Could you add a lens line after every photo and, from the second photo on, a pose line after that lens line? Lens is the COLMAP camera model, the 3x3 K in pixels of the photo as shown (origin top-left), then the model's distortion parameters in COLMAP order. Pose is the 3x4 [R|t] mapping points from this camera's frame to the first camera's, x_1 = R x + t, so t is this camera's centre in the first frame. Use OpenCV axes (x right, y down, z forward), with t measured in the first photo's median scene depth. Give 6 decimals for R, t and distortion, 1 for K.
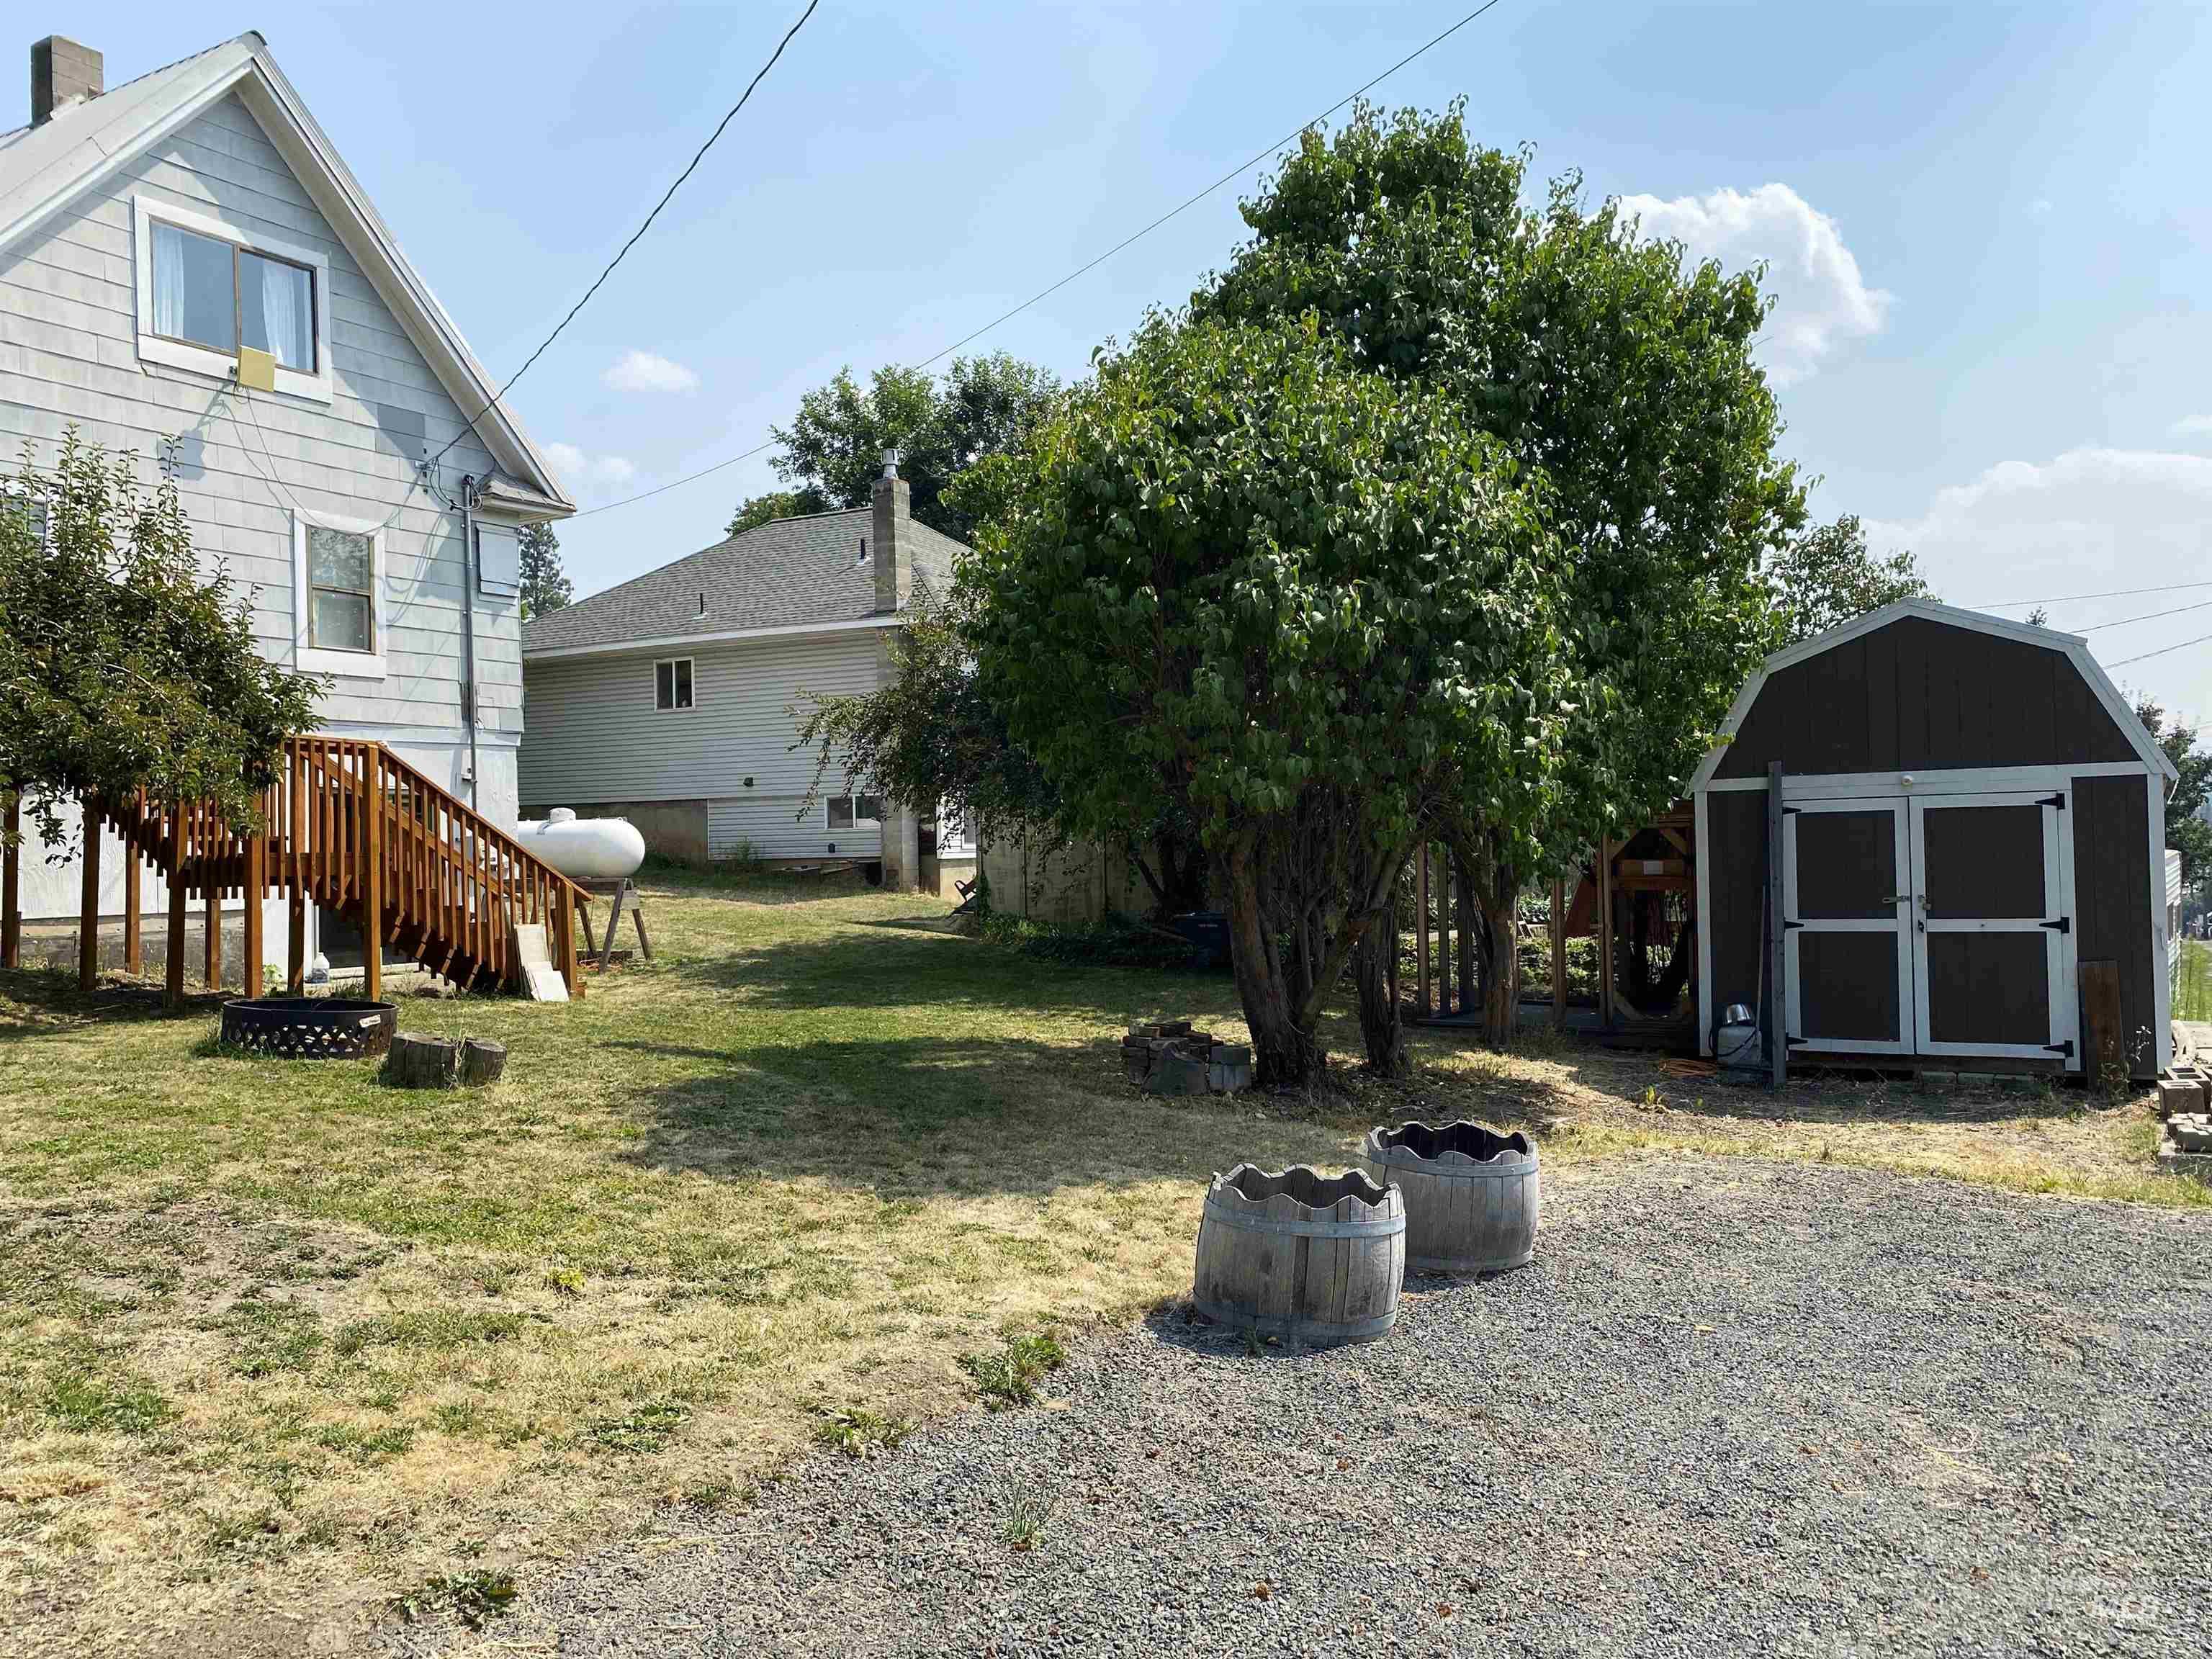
lens RADIAL K [[1724.9, 0, 1106.0], [0, 1724.9, 829.5], [0, 0, 1]] dist [-0.001410, -0.001669]
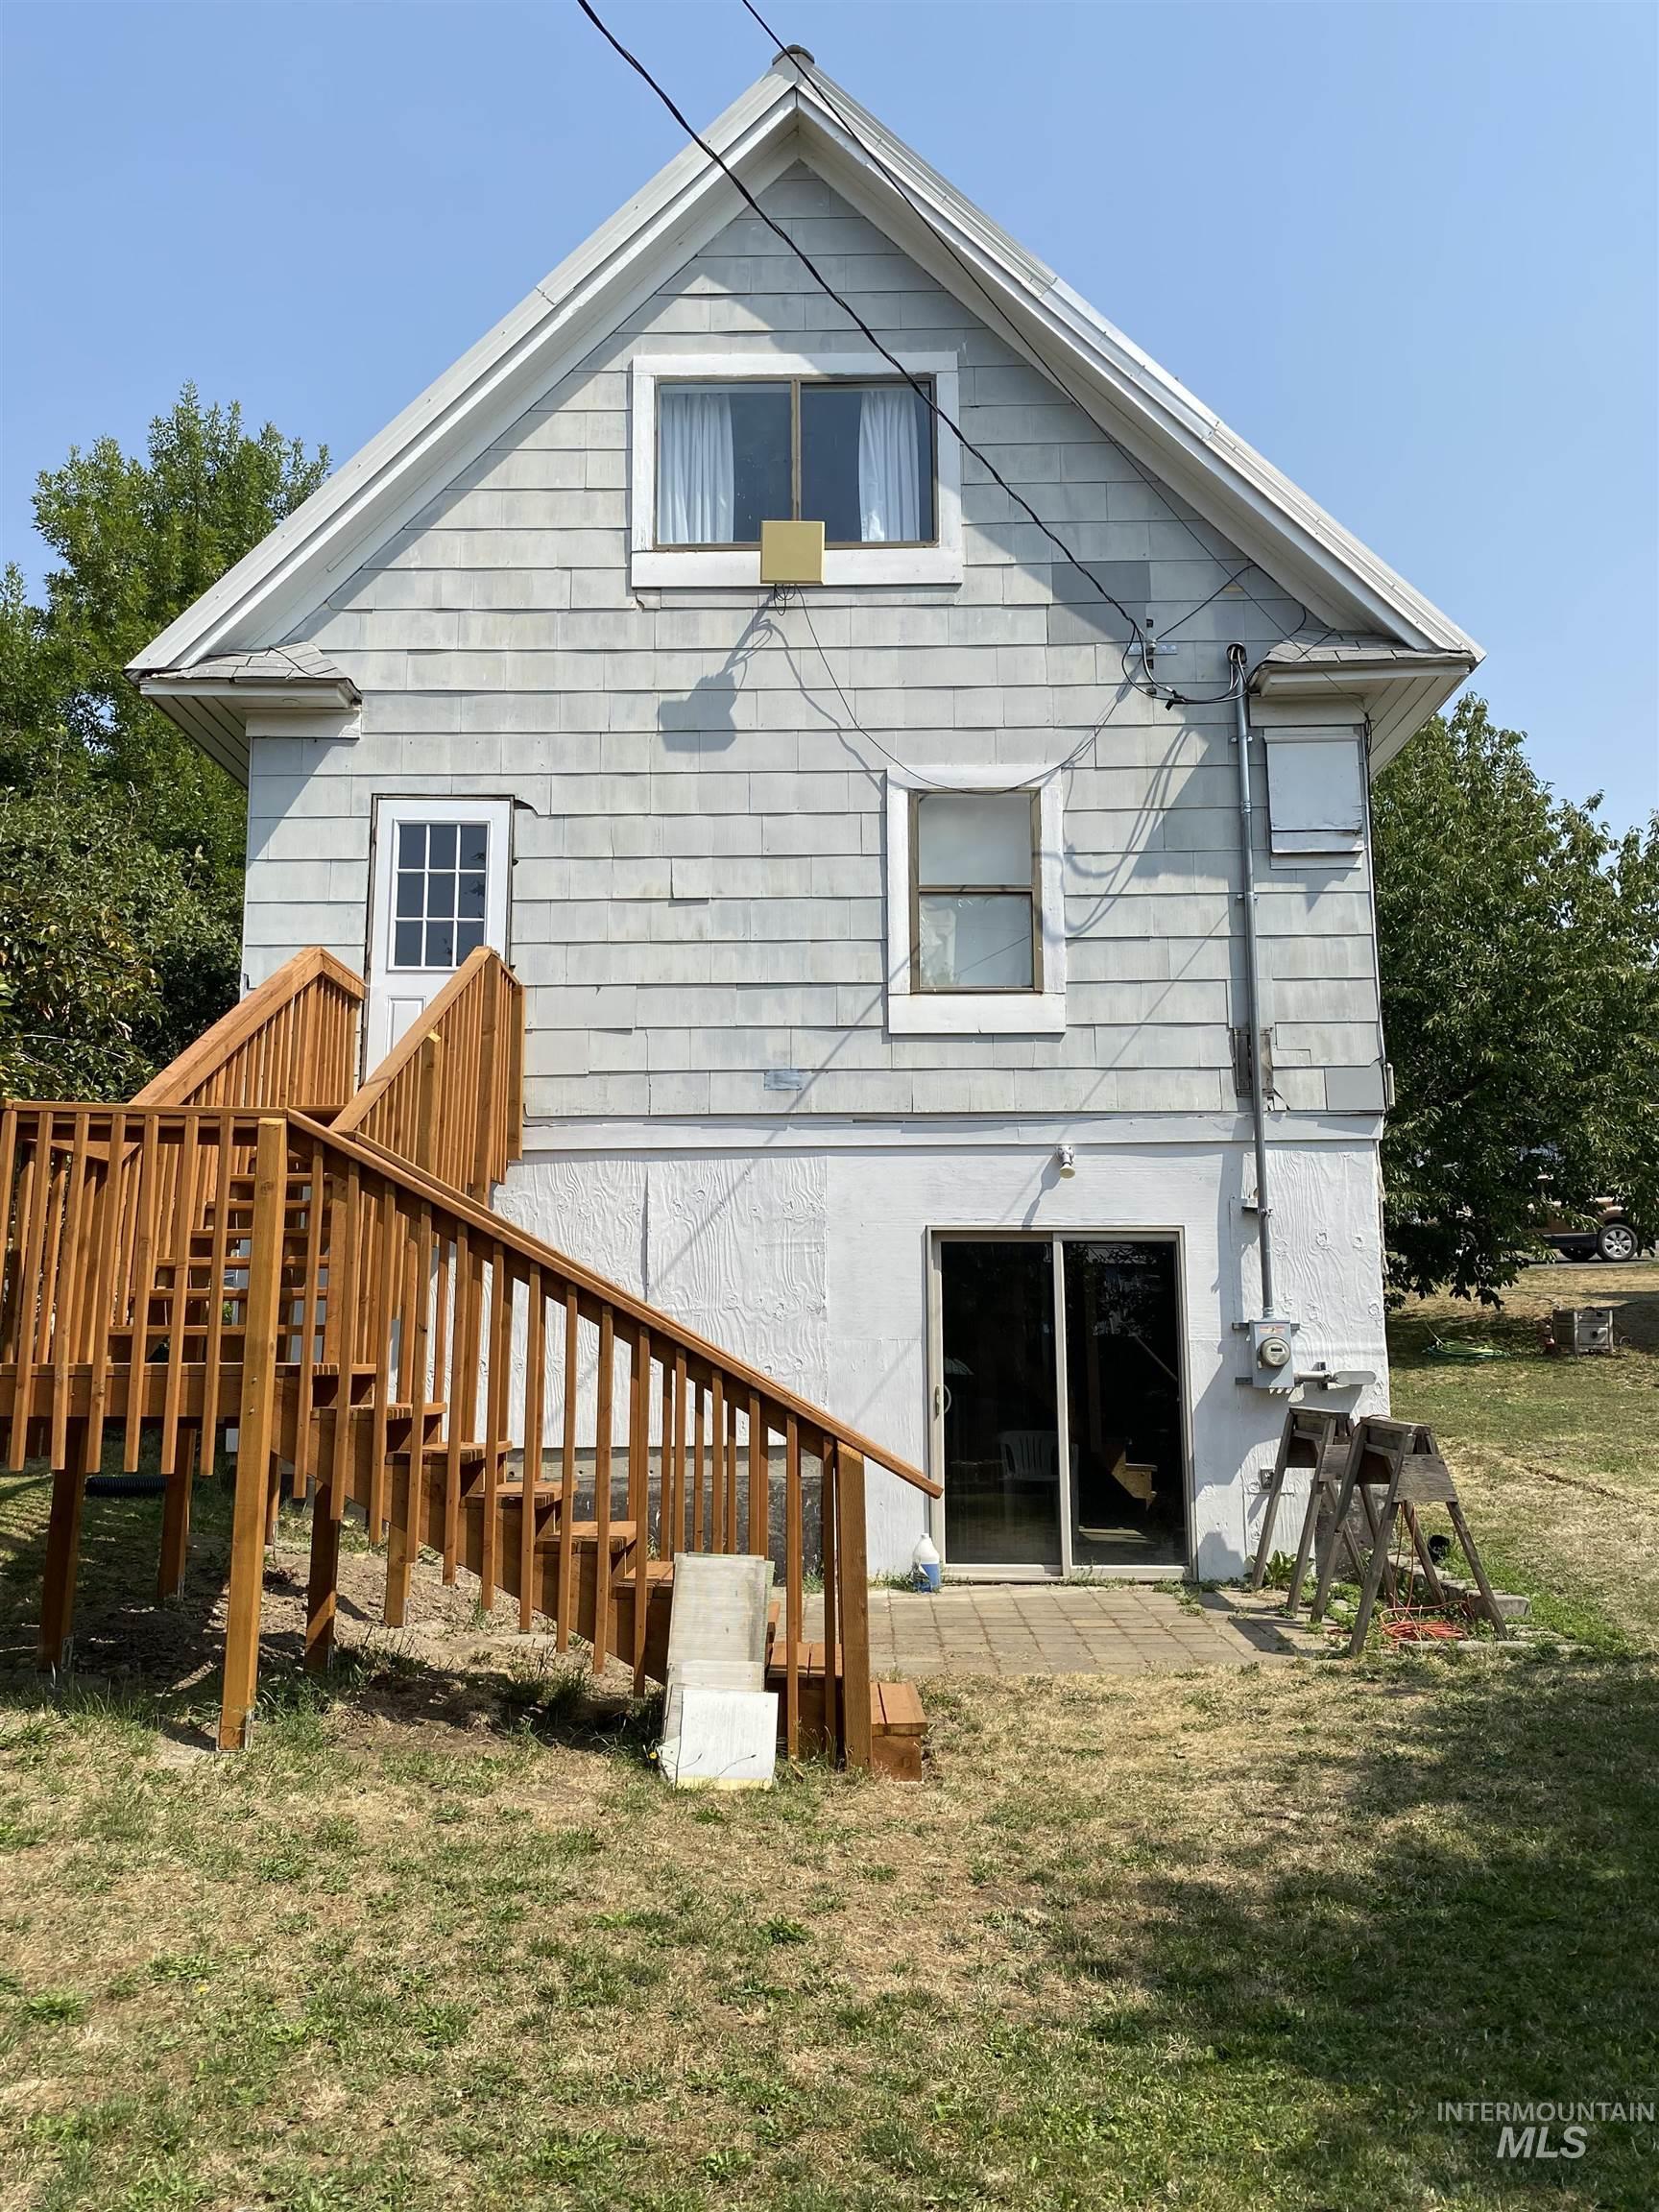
lens RADIAL K [[1714.1, 0, 829.5], [0, 1714.1, 1106.0], [0, 0, 1]] dist [0.061628, -0.169442]
pose [[0.490918, -0.104193, -0.864953, 0.020607], [0.005758, 0.993189, -0.116372, -0.000398], [0.871187, 0.052148, 0.488174, 0.685895]]
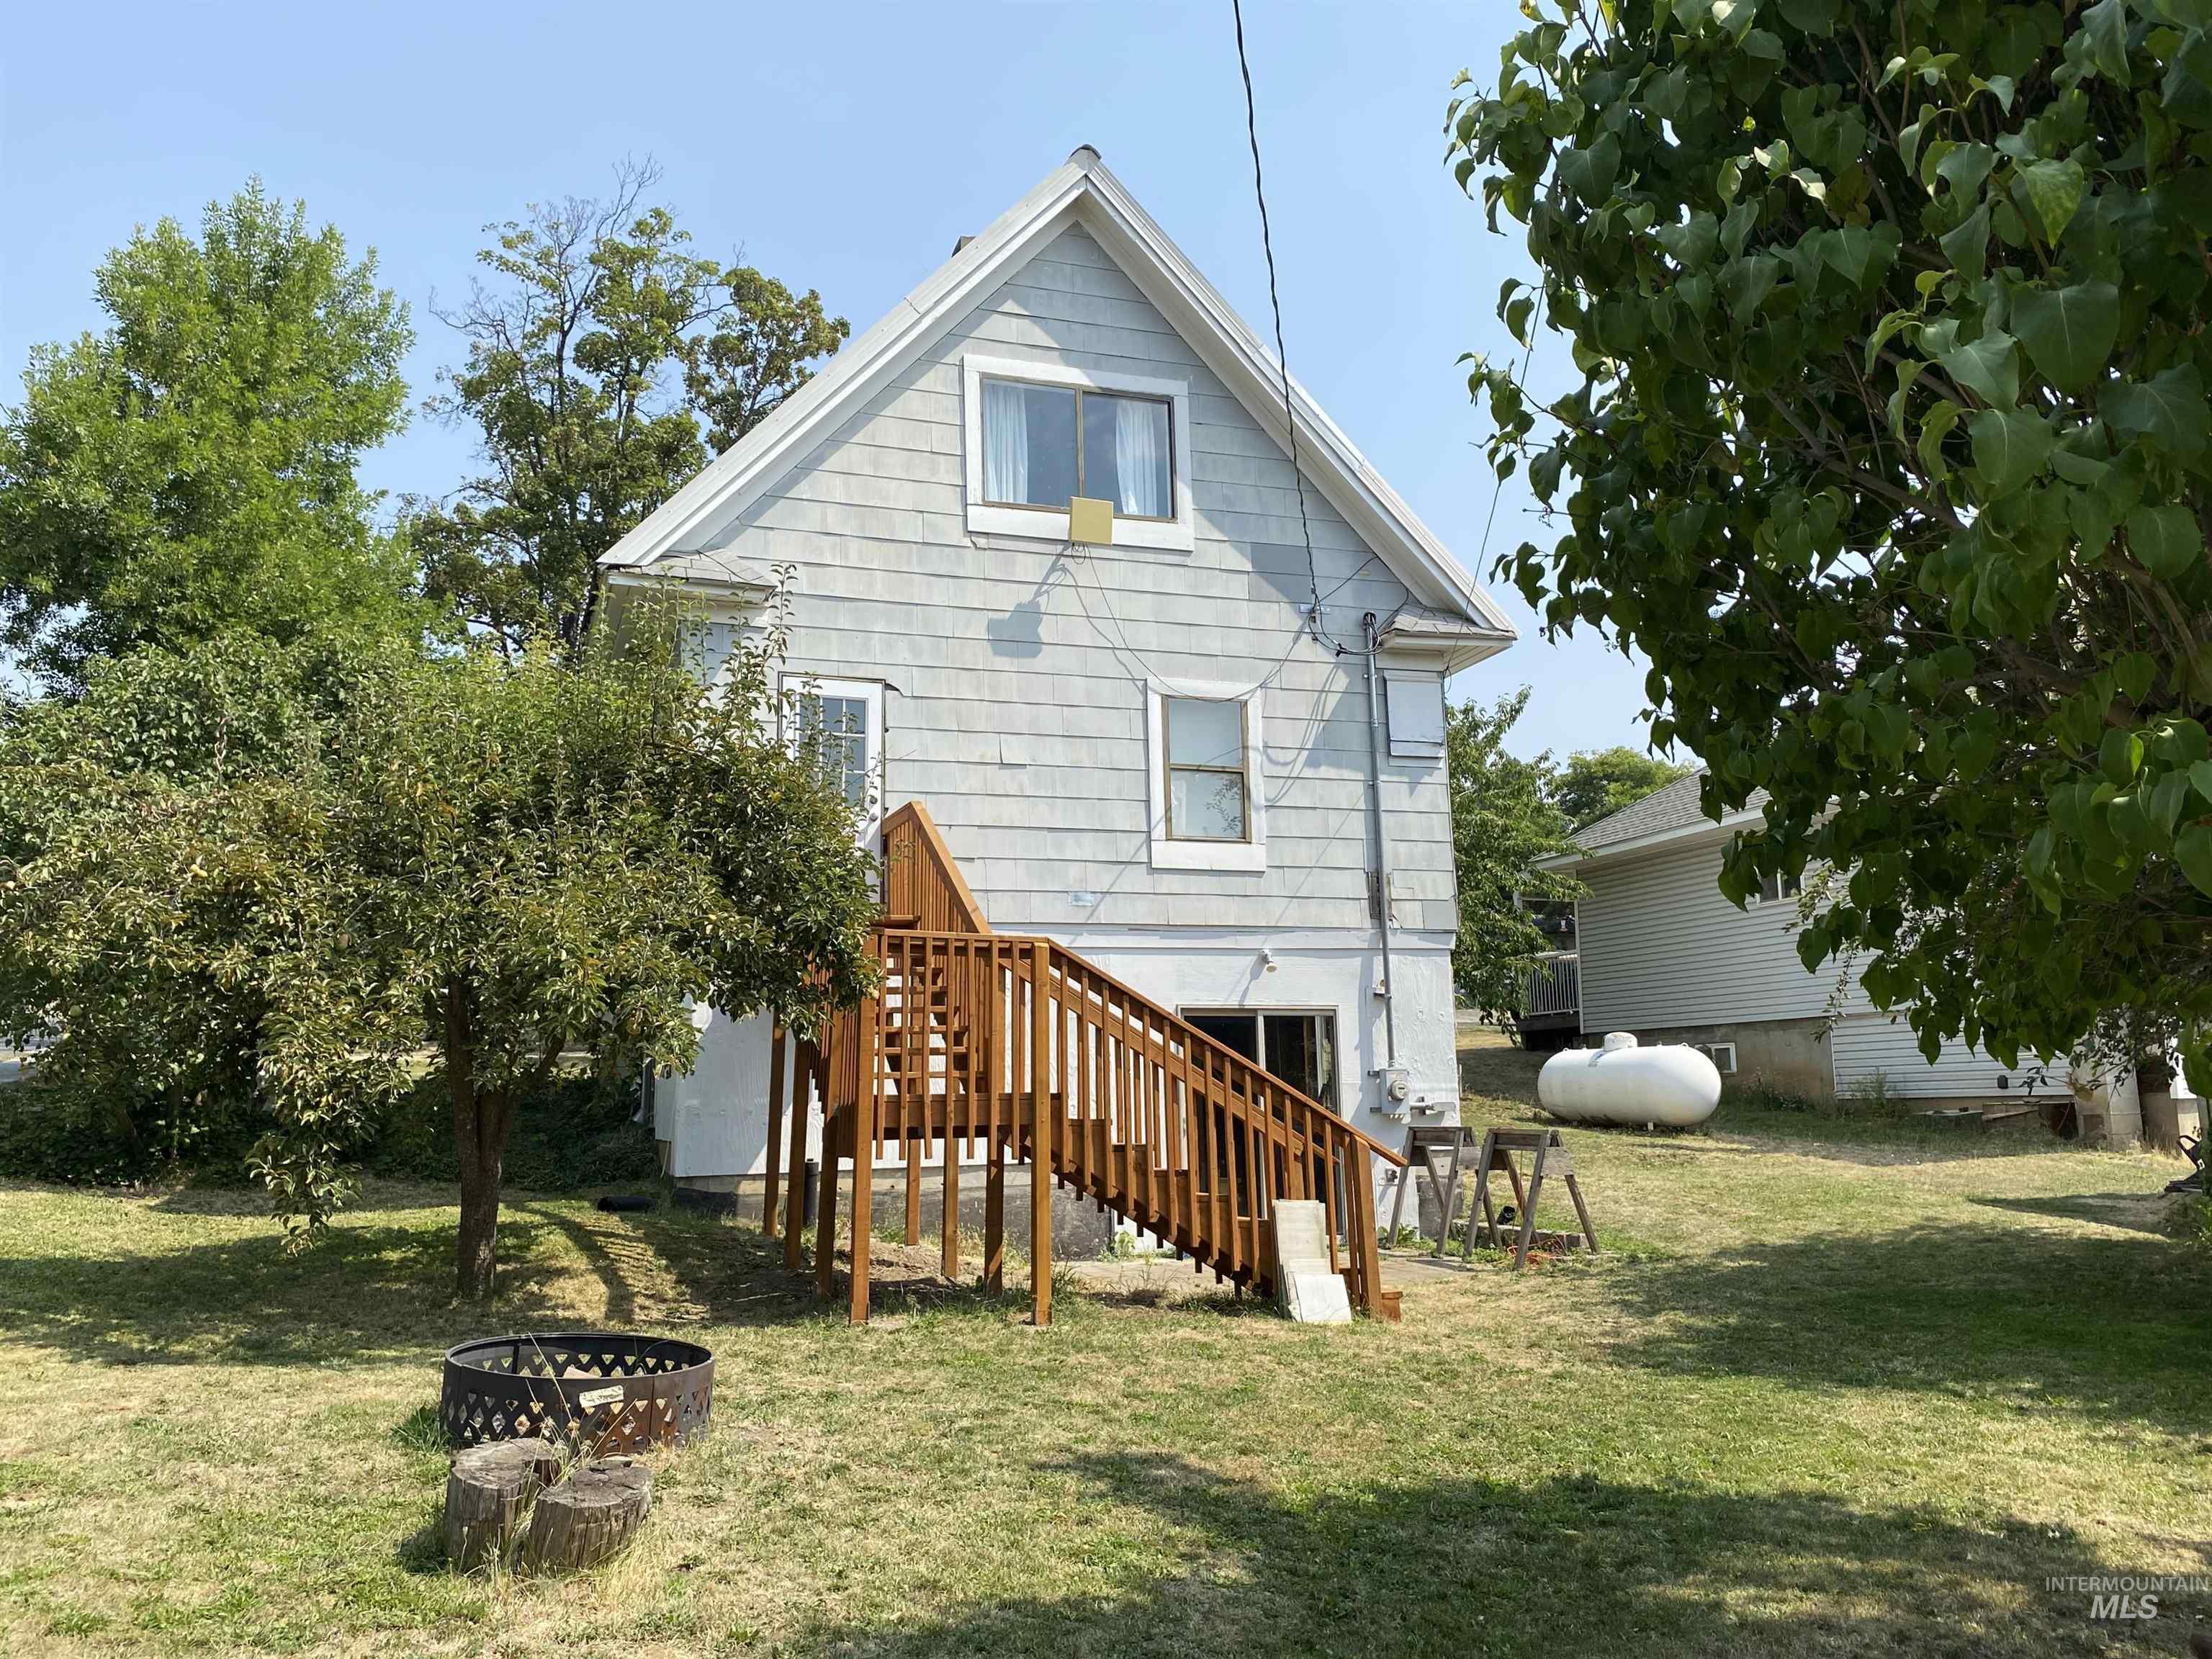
lens RADIAL K [[1756.6, 0, 1106.0], [0, 1756.6, 829.5], [0, 0, 1]] dist [0.162000, -0.384736]
pose [[0.758910, -0.096169, -0.644055, 0.060006], [0.012506, 0.991005, -0.133239, 0.001866], [0.651076, 0.093062, 0.753286, 0.338892]]
